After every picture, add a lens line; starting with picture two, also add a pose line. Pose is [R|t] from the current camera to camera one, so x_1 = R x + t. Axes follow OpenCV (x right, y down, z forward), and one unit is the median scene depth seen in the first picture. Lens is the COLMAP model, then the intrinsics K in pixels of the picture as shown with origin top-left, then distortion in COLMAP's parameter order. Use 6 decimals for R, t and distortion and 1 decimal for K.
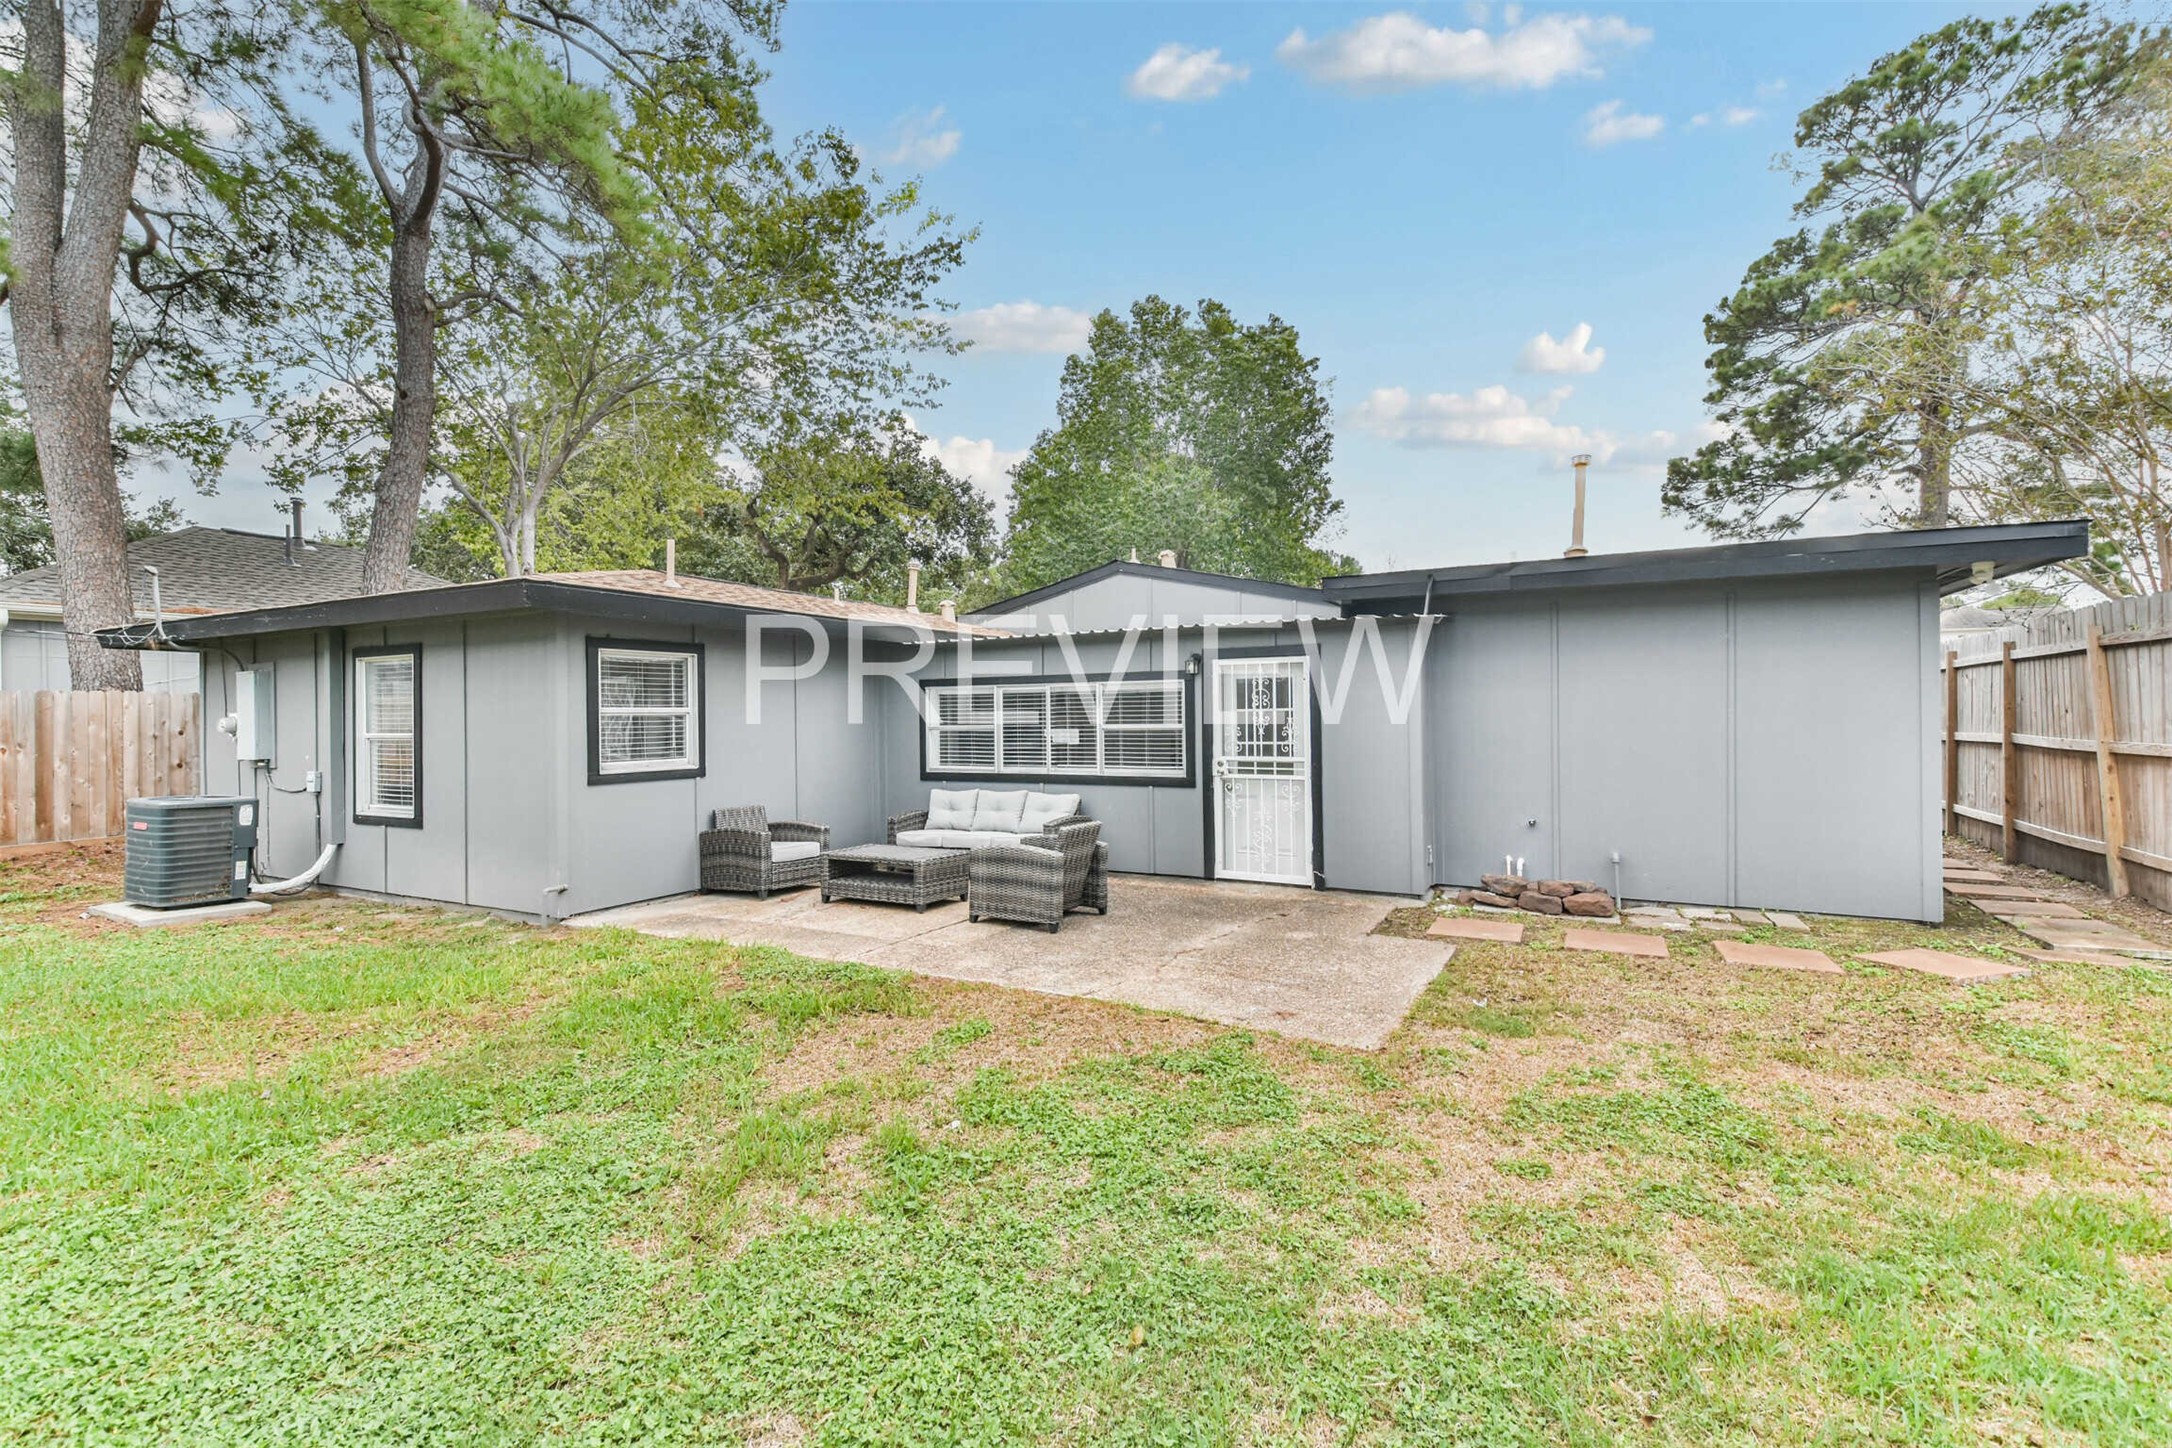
lens RADIAL K [[945.4, 0, 1096.4], [0, 945.4, 723.4], [0, 0, 1]] dist [0.038336, -0.015843]
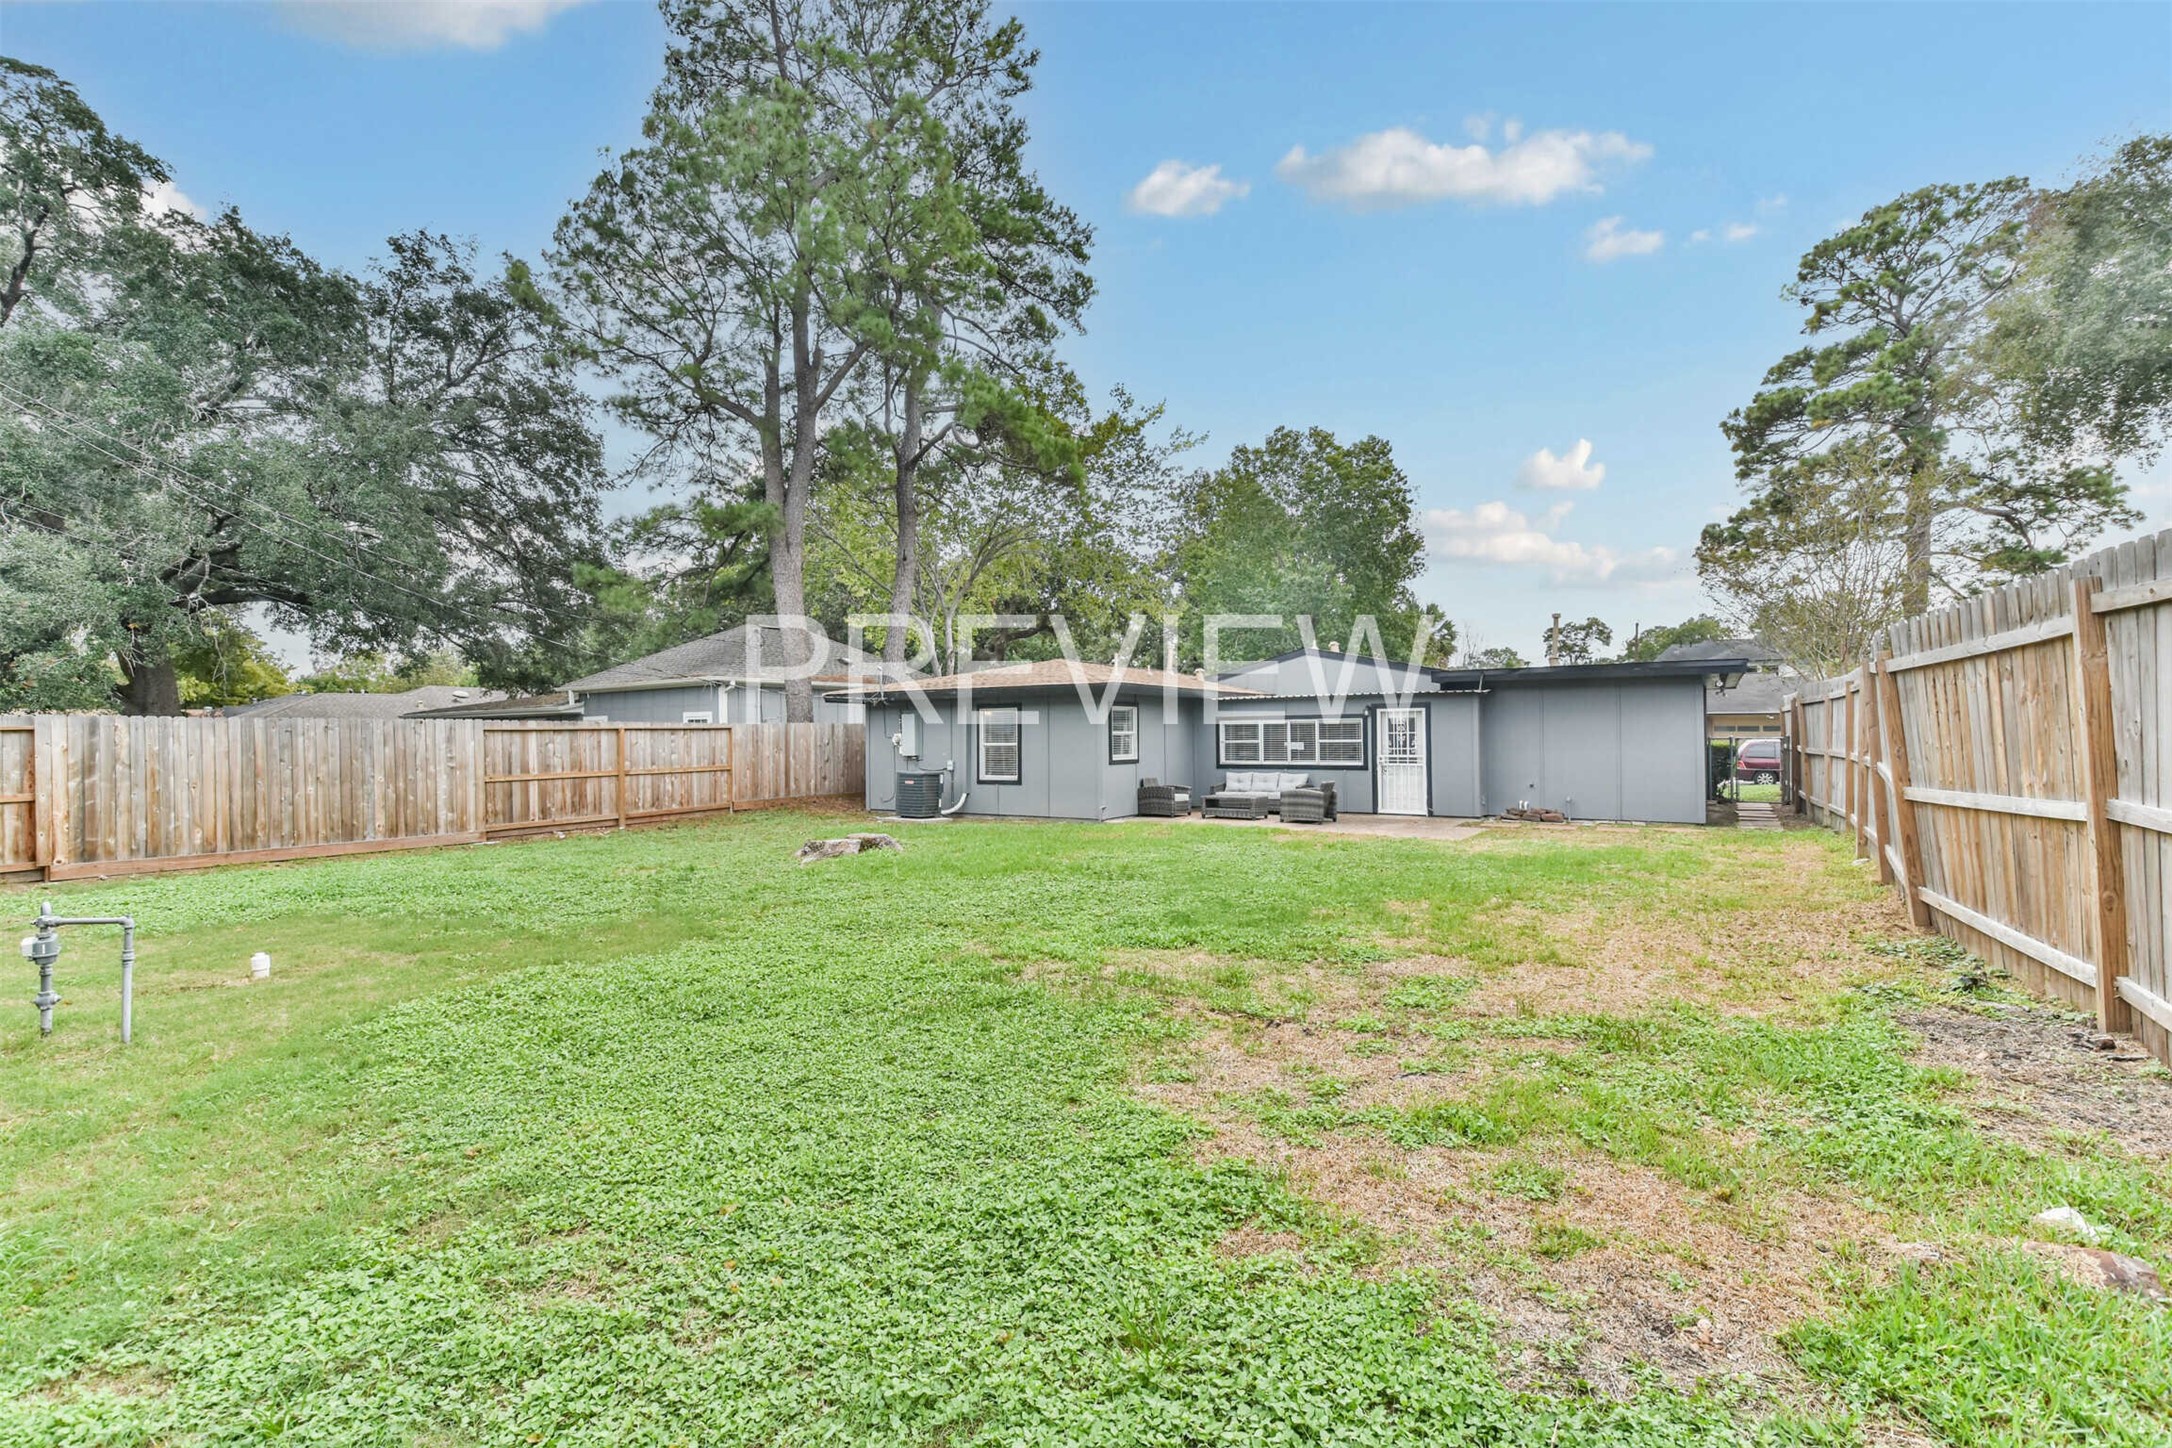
lens RADIAL K [[920.5, 0, 1095.3], [0, 920.5, 722.9], [0, 0, 1]] dist [0.058910, -0.029944]
pose [[0.996808, 0.000582, -0.079832, -0.305947], [-0.002495, 0.999712, -0.023864, 0.012513], [0.079796, 0.023987, 0.996523, -1.003921]]
